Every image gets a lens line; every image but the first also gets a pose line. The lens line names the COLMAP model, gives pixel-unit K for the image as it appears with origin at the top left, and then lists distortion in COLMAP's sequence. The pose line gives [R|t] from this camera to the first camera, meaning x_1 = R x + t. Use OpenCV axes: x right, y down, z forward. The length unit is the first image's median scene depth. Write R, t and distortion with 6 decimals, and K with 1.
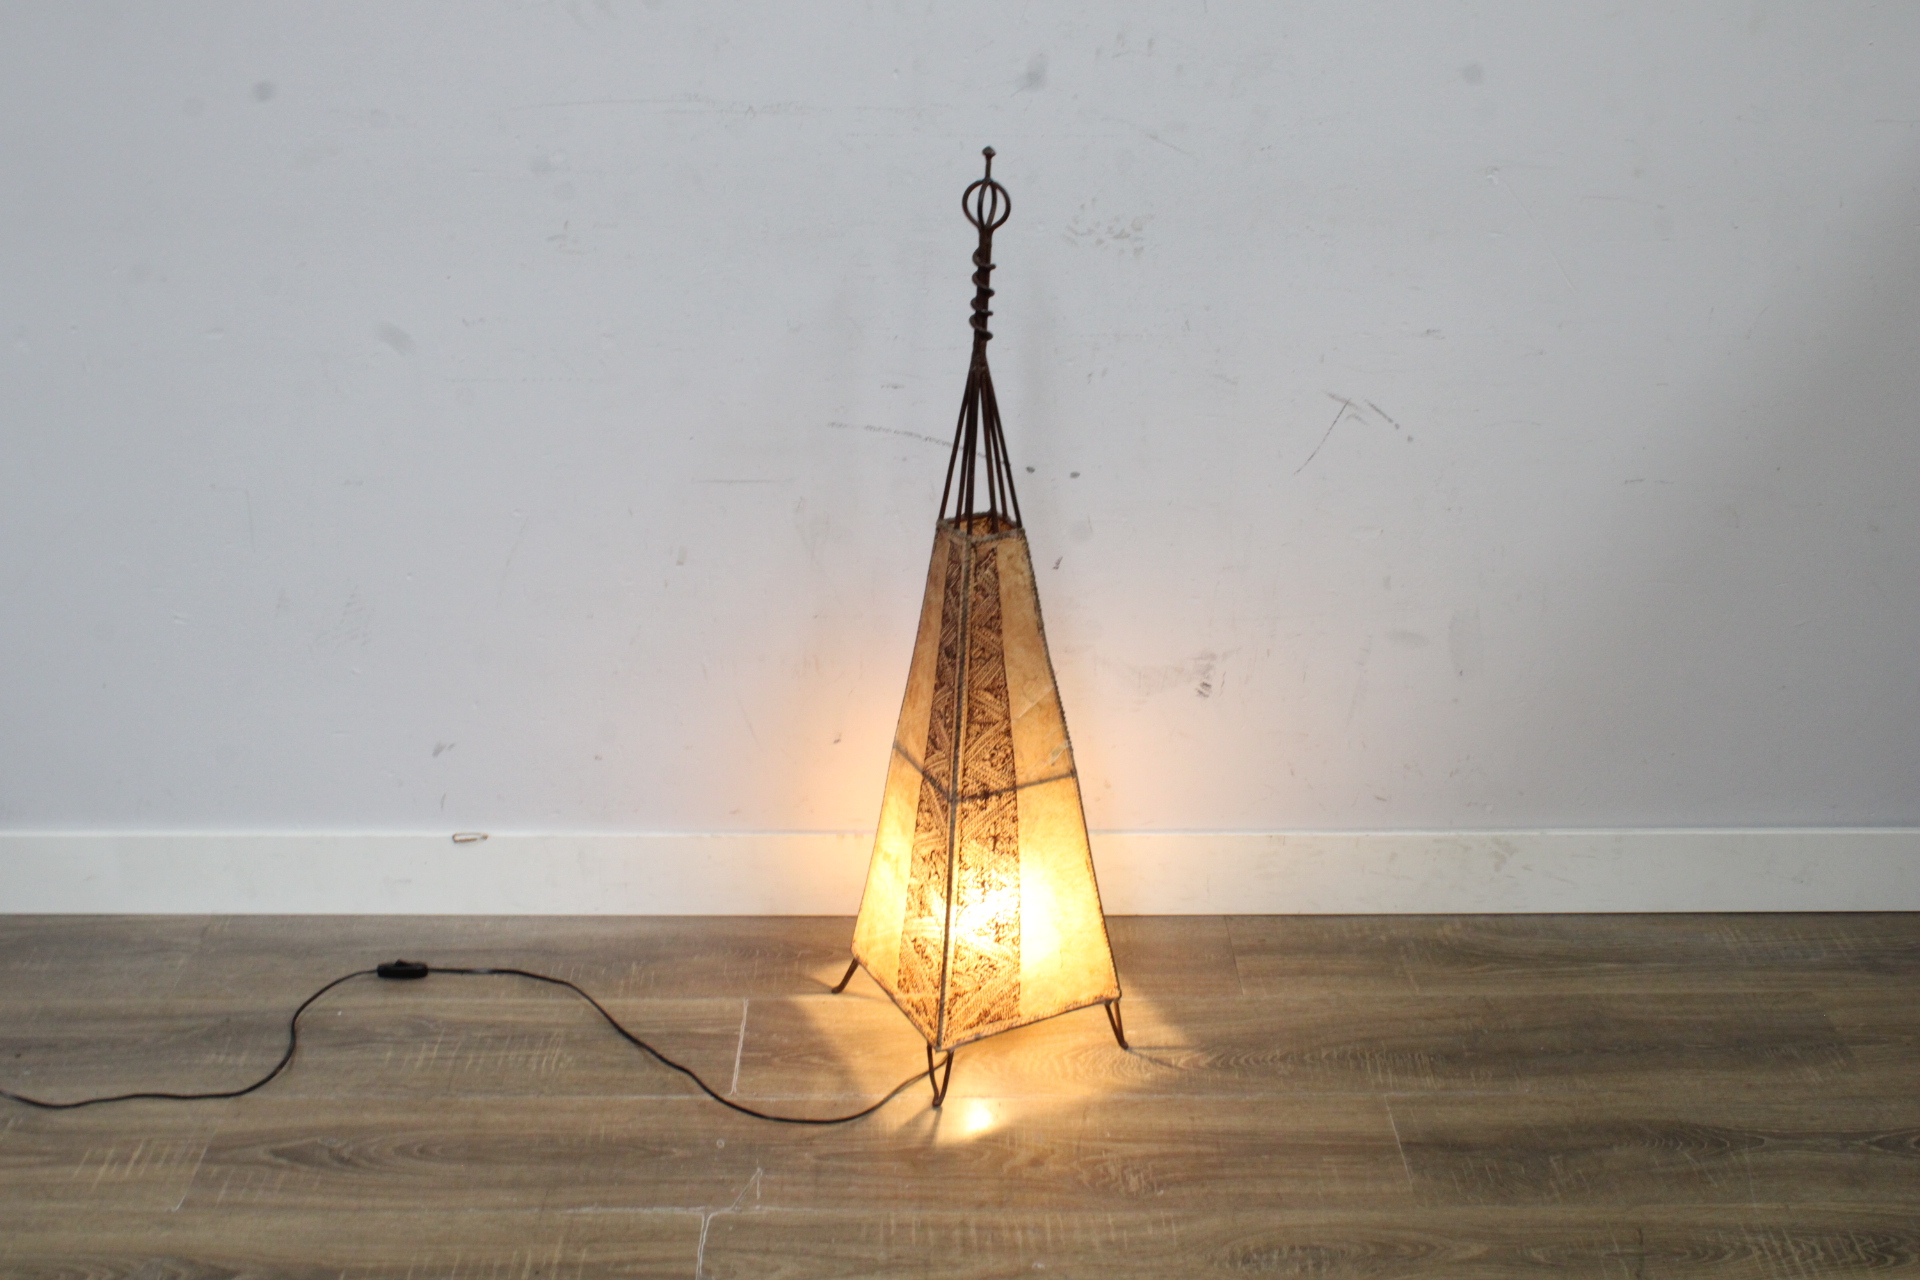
lens RADIAL K [[2060.9, 0, 960.0], [0, 2060.9, 640.0], [0, 0, 1]] dist [-0.107051, 0.048372]
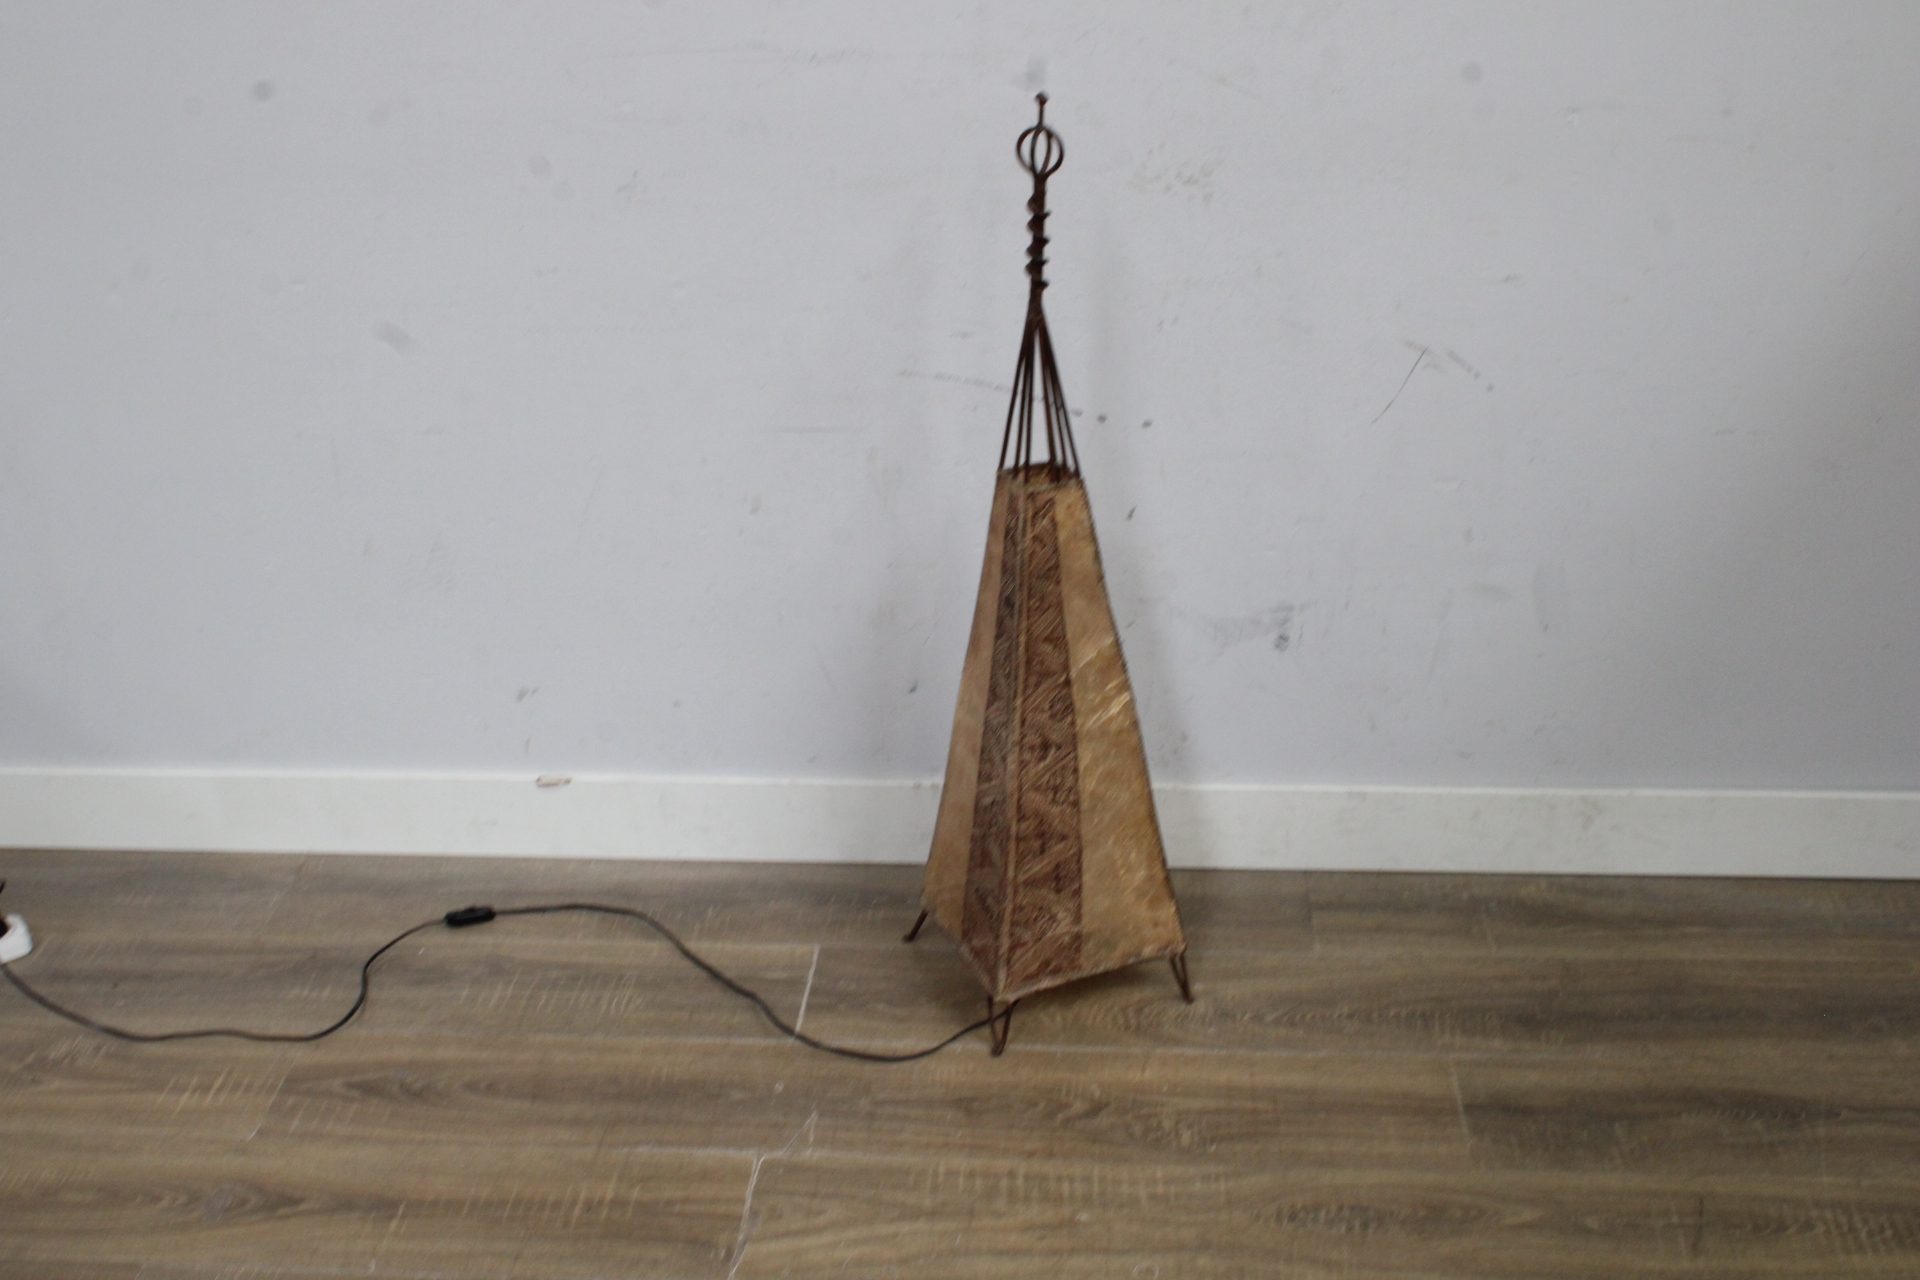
lens RADIAL K [[2060.9, 0, 960.0], [0, 2060.9, 640.0], [0, 0, 1]] dist [-0.107051, 0.048372]
pose [[0.996422, 0.009471, -0.083981, 0.054712], [-0.007409, 0.999664, 0.024837, -0.000418], [0.084188, -0.024126, 0.996158, 0.004470]]
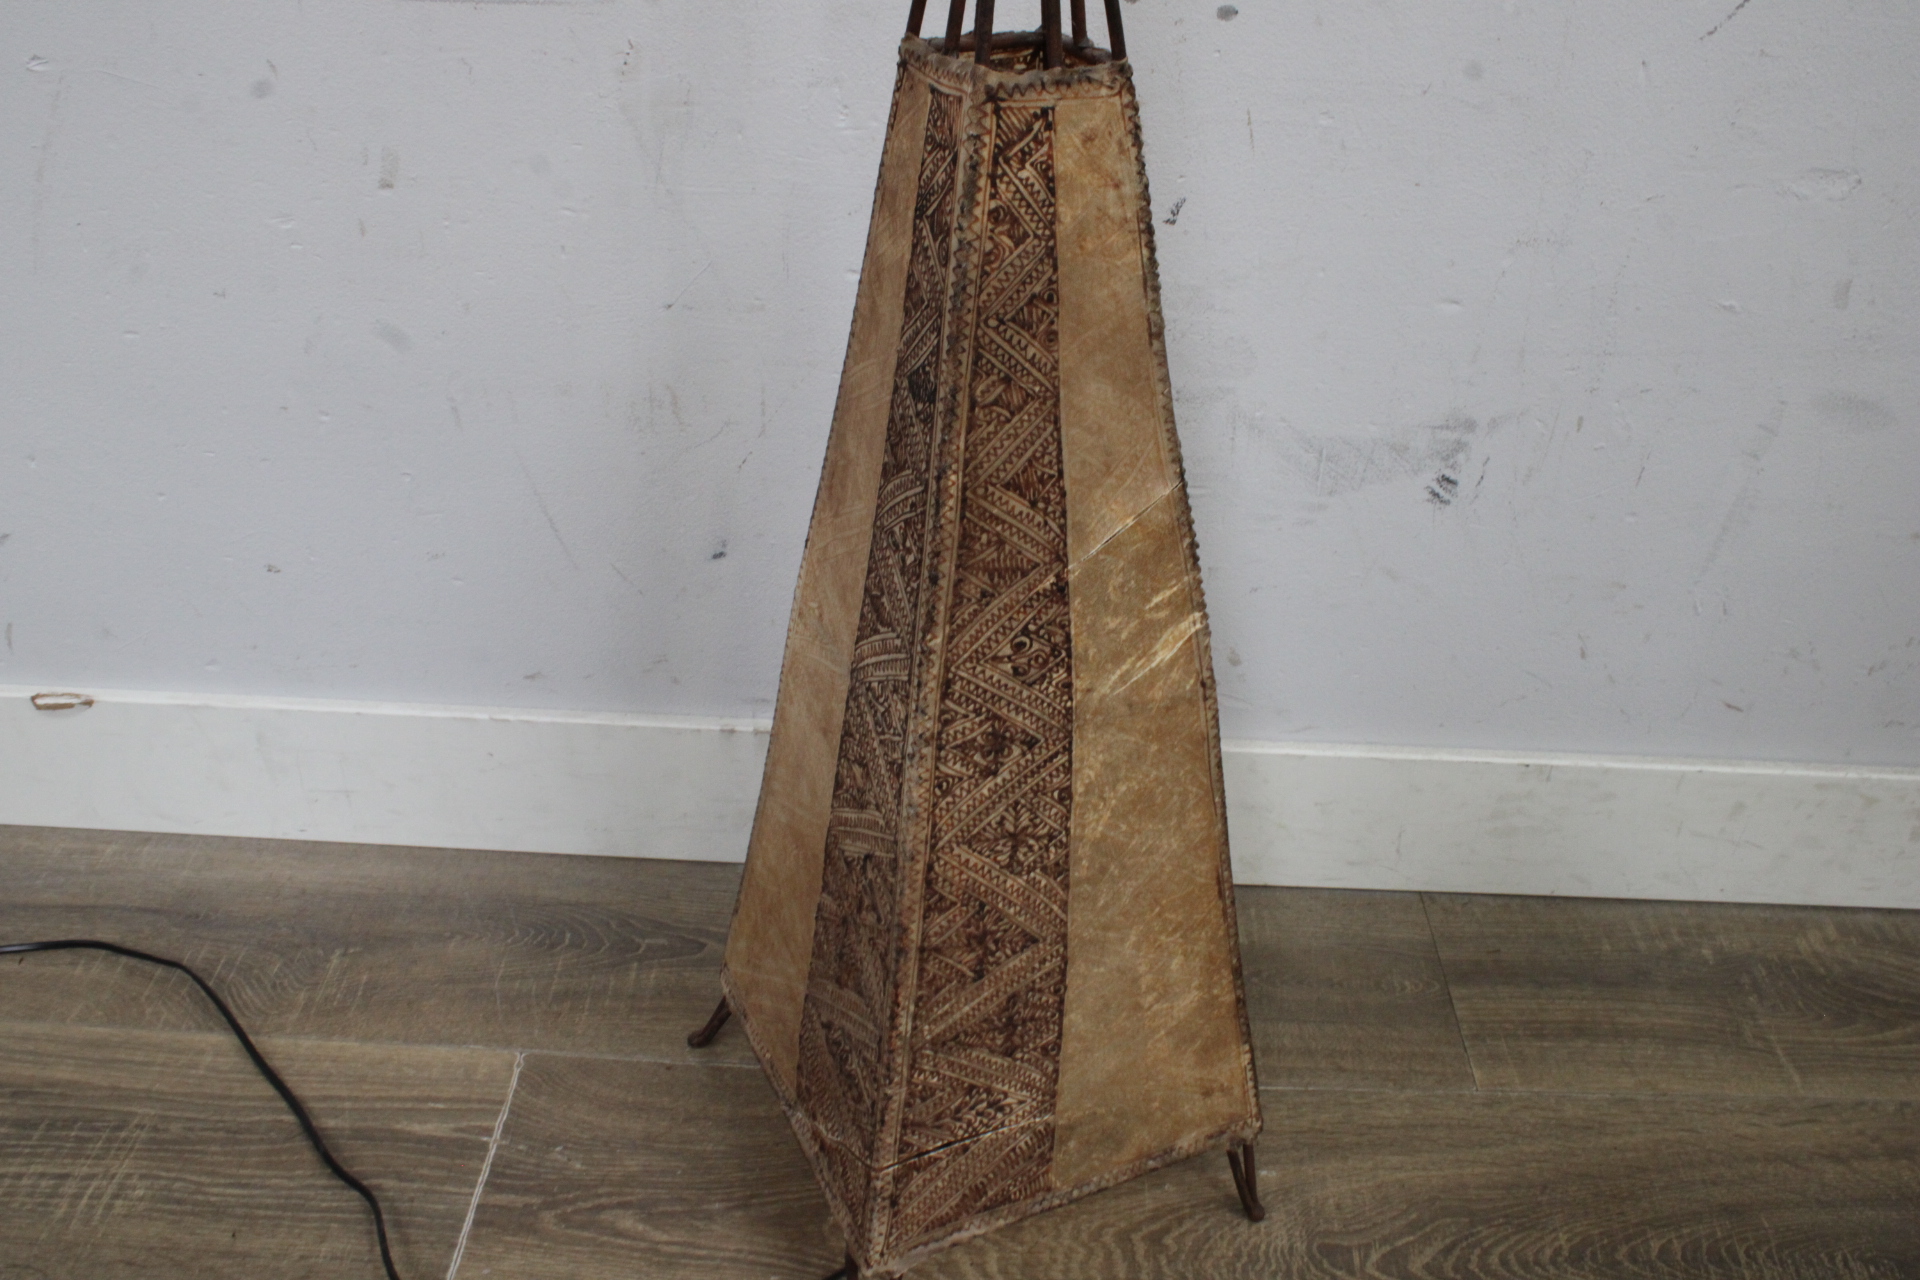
lens RADIAL K [[1724.1, 0, 960.0], [0, 1724.1, 640.0], [0, 0, 1]] dist [-0.145550, 0.073552]
pose [[0.998884, 0.044866, -0.014740, 0.009268], [-0.042299, 0.988790, 0.143196, 0.006584], [0.021000, -0.142412, 0.989585, 0.662681]]
